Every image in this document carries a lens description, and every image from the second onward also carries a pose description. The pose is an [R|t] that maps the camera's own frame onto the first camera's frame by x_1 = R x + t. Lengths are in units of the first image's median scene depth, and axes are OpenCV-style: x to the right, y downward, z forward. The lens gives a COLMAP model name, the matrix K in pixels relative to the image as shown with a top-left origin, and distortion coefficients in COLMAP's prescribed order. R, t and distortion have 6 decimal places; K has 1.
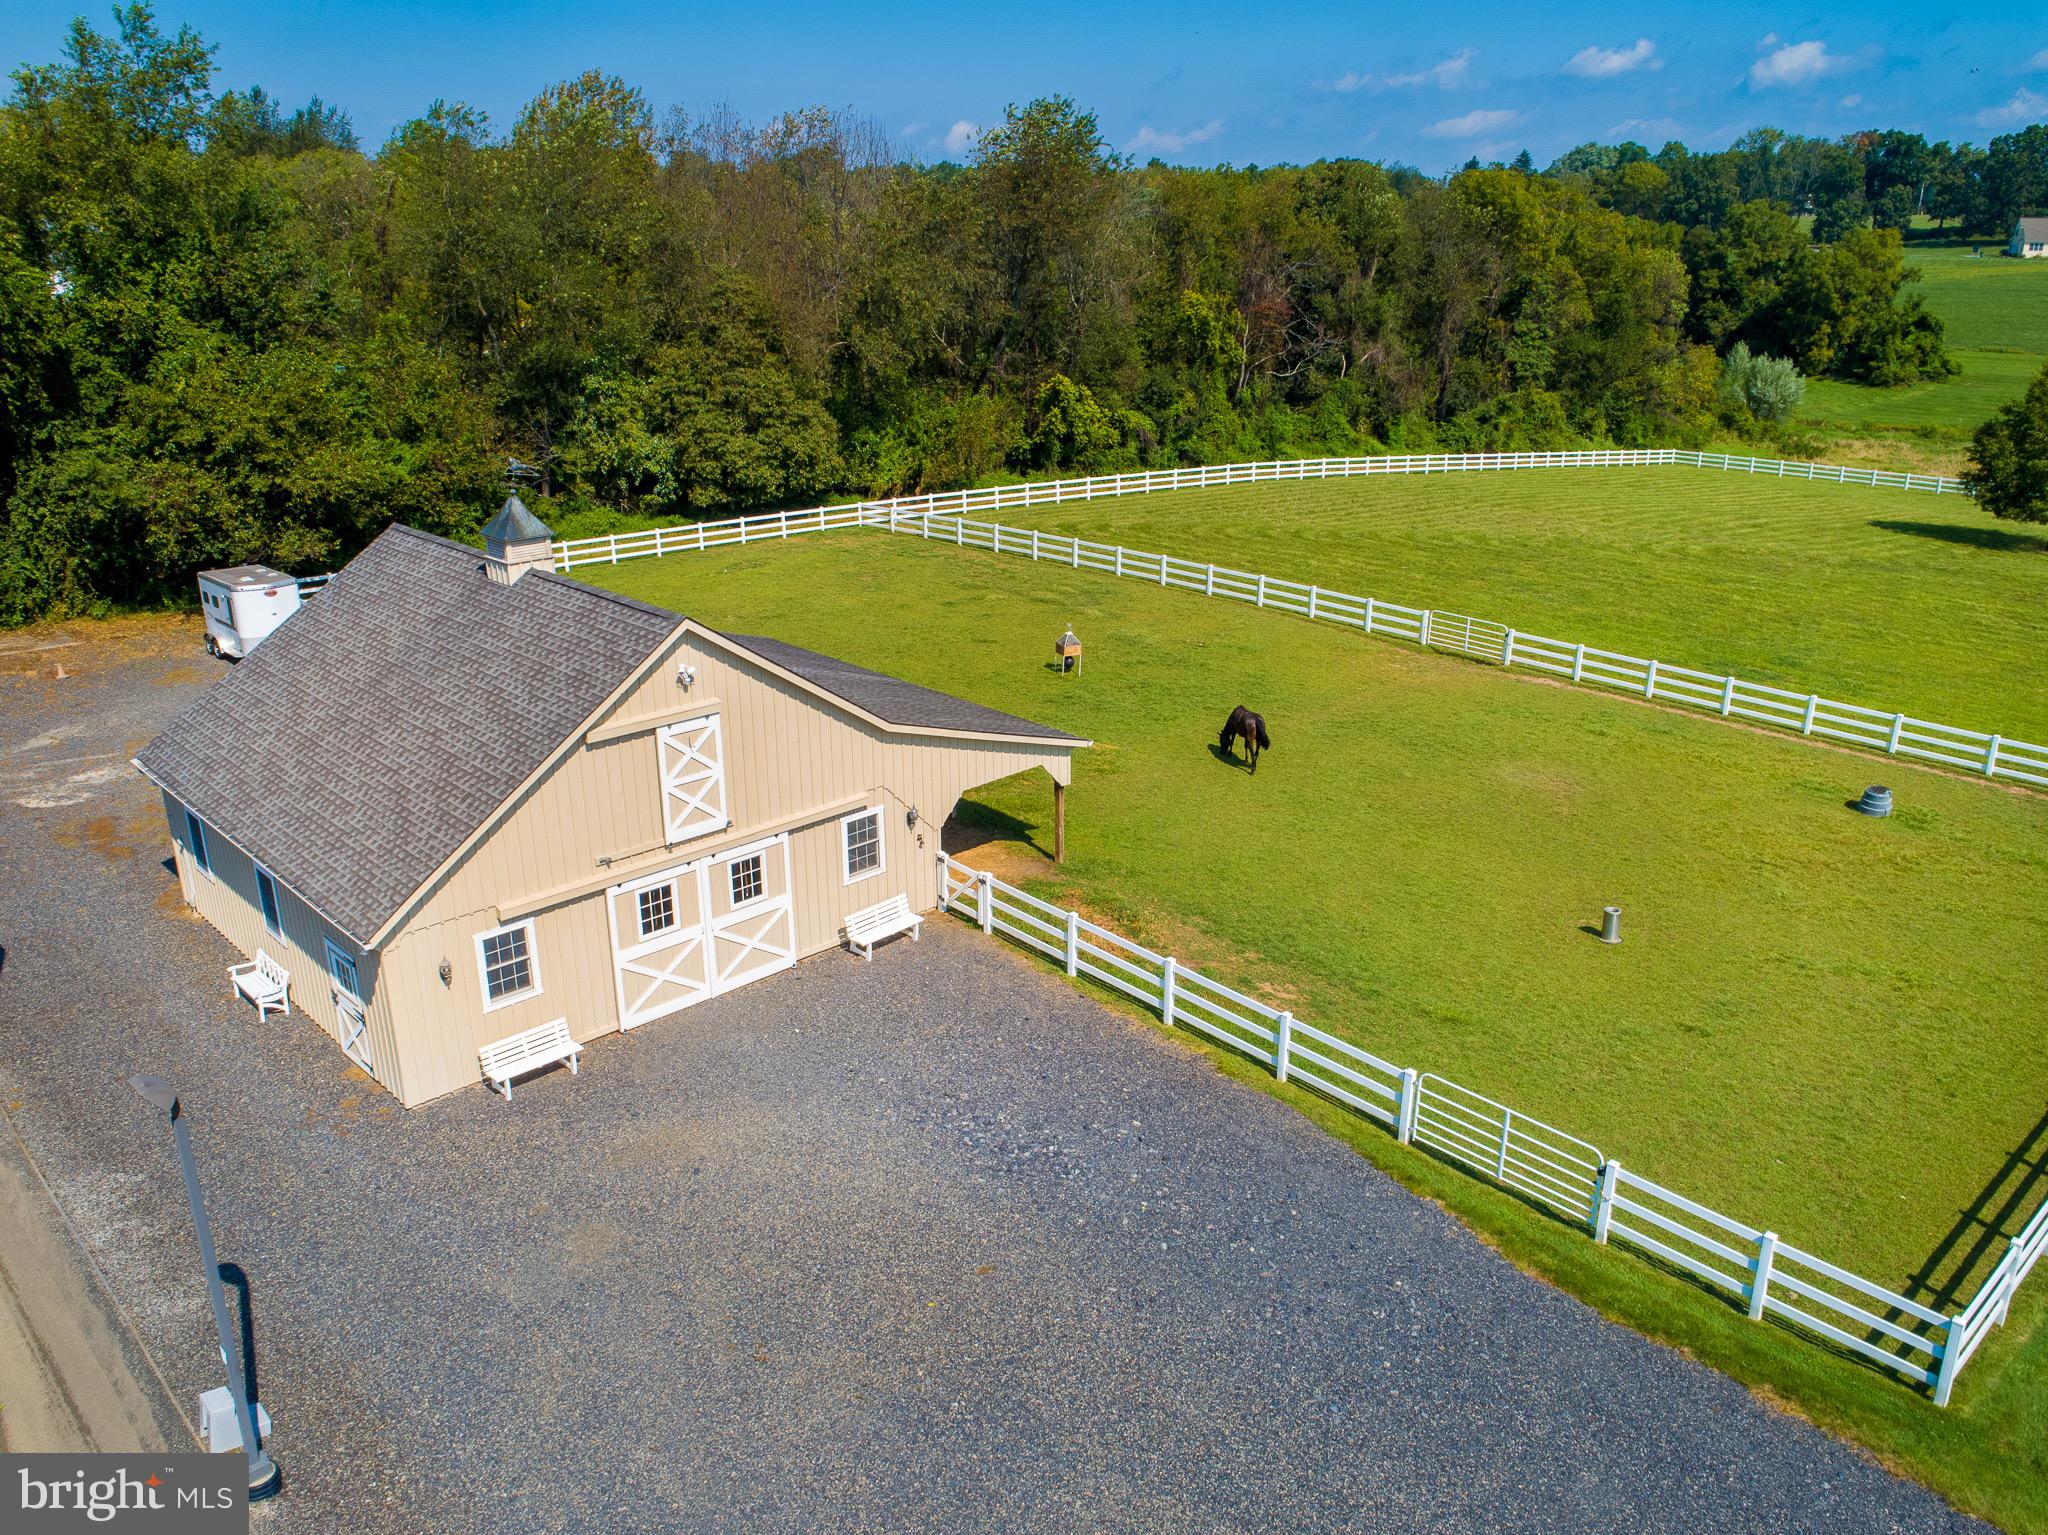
lens RADIAL K [[1567.1, 0, 1006.9], [0, 1567.1, 770.5], [0, 0, 1]] dist [-0.009023, 0.005464]
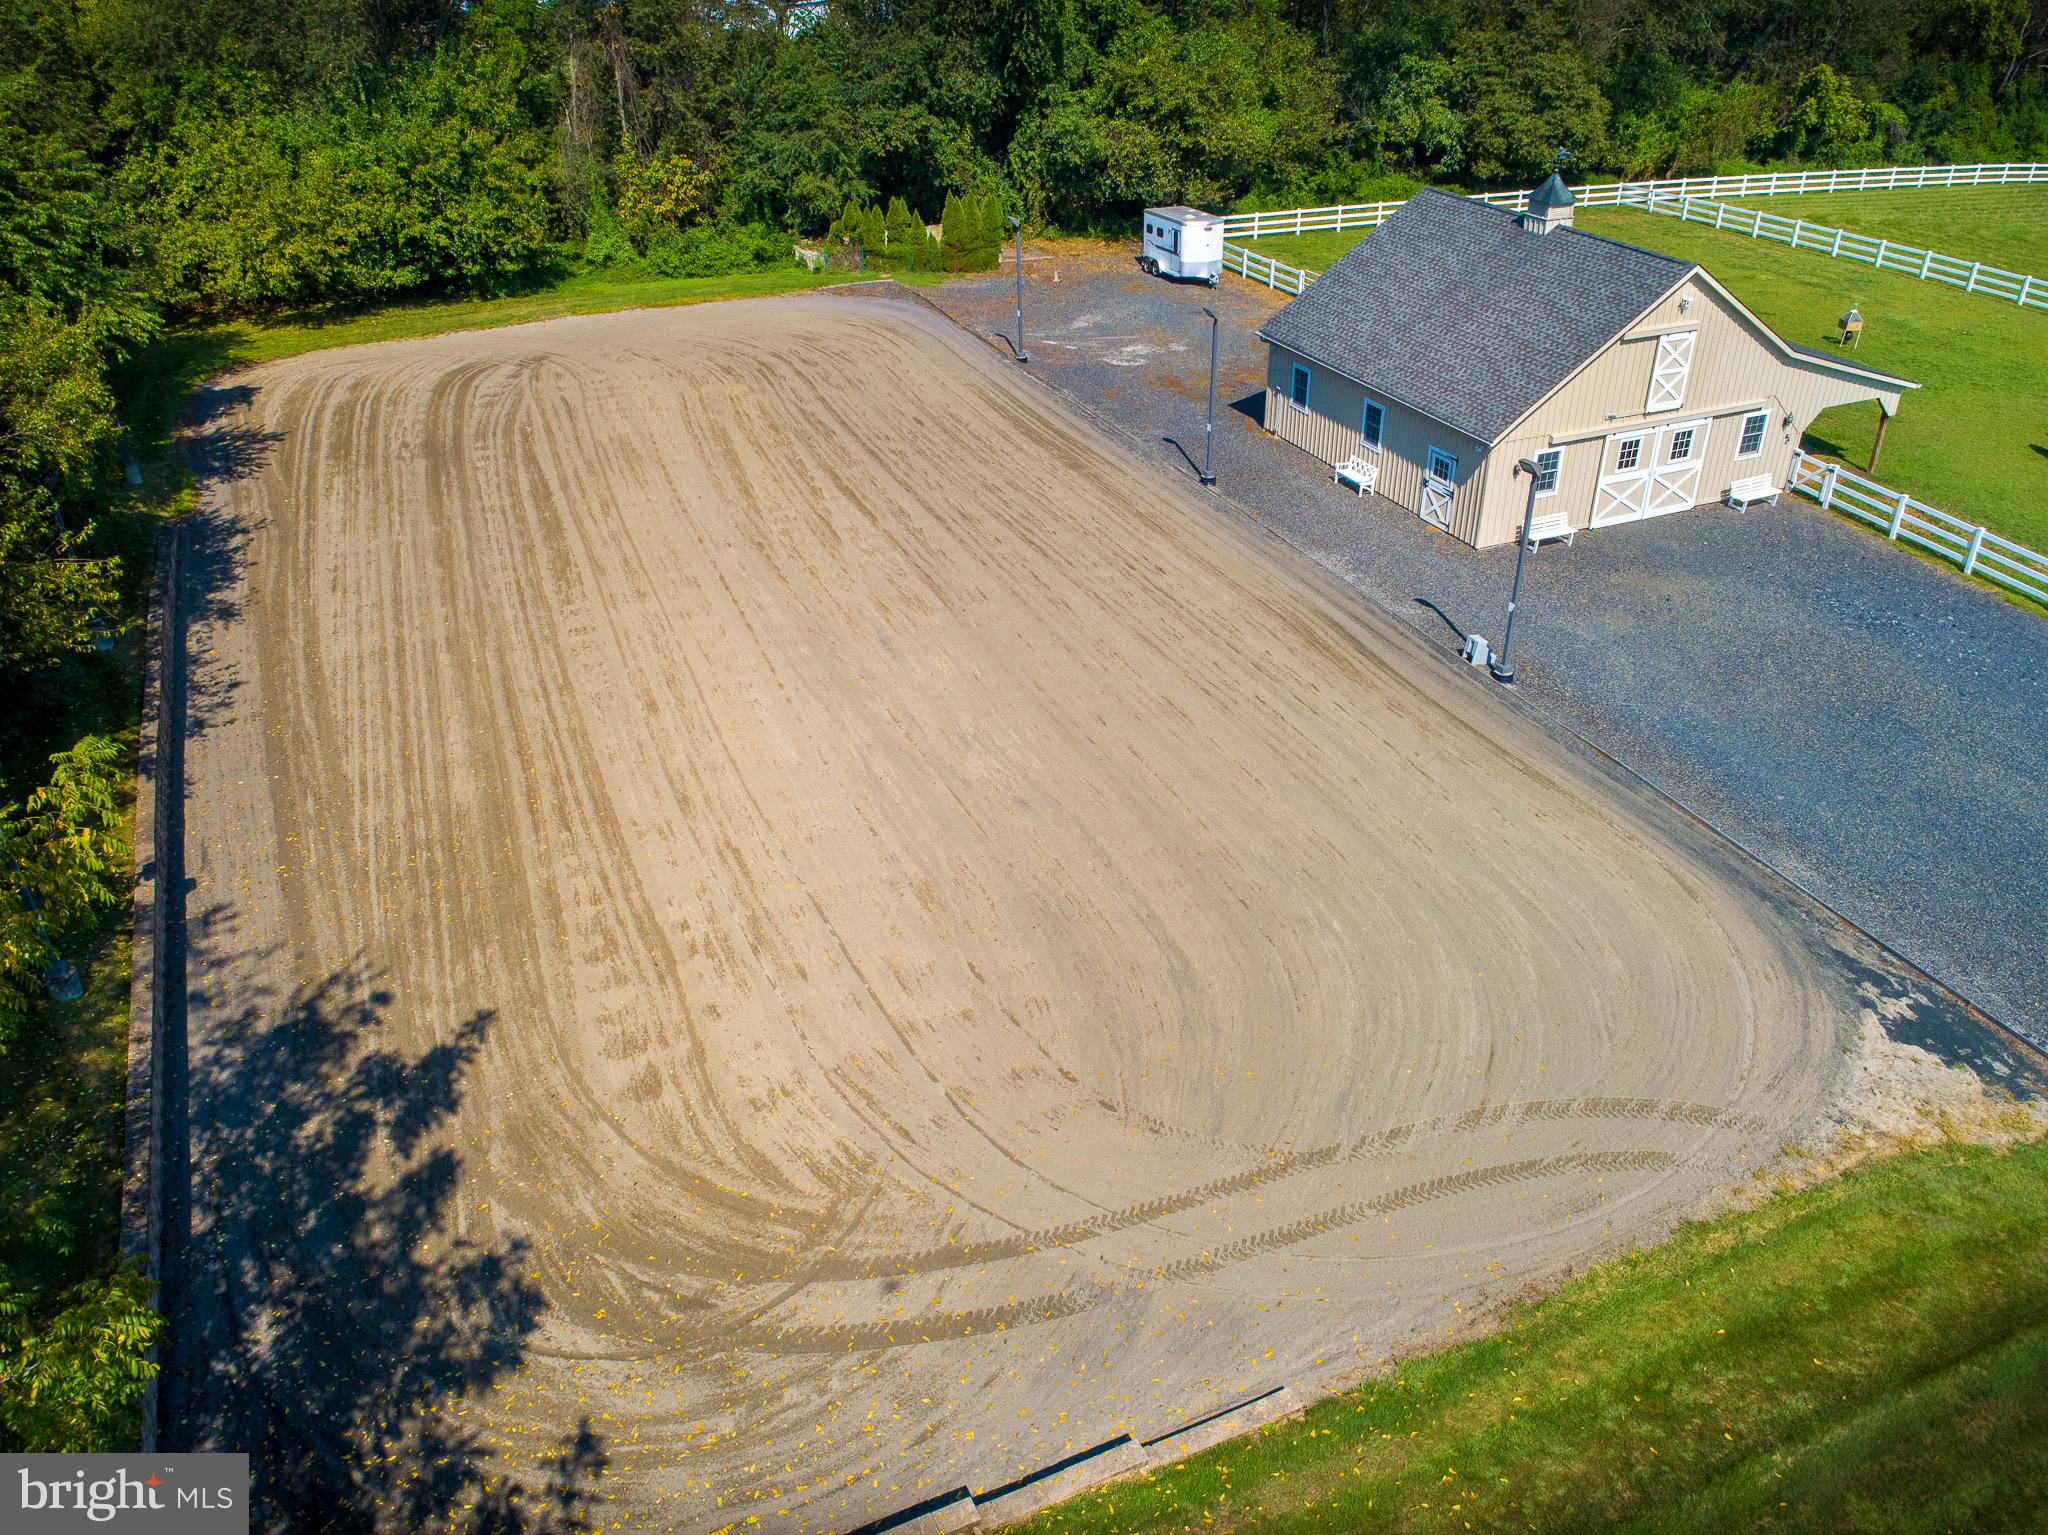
lens RADIAL K [[1567.1, 0, 1006.9], [0, 1567.1, 770.5], [0, 0, 1]] dist [-0.009023, 0.005464]
pose [[0.939417, 0.172340, -0.296302, -0.115364], [-0.110028, 0.970283, 0.215512, 0.050506], [0.324638, -0.169854, 0.930462, -0.291431]]
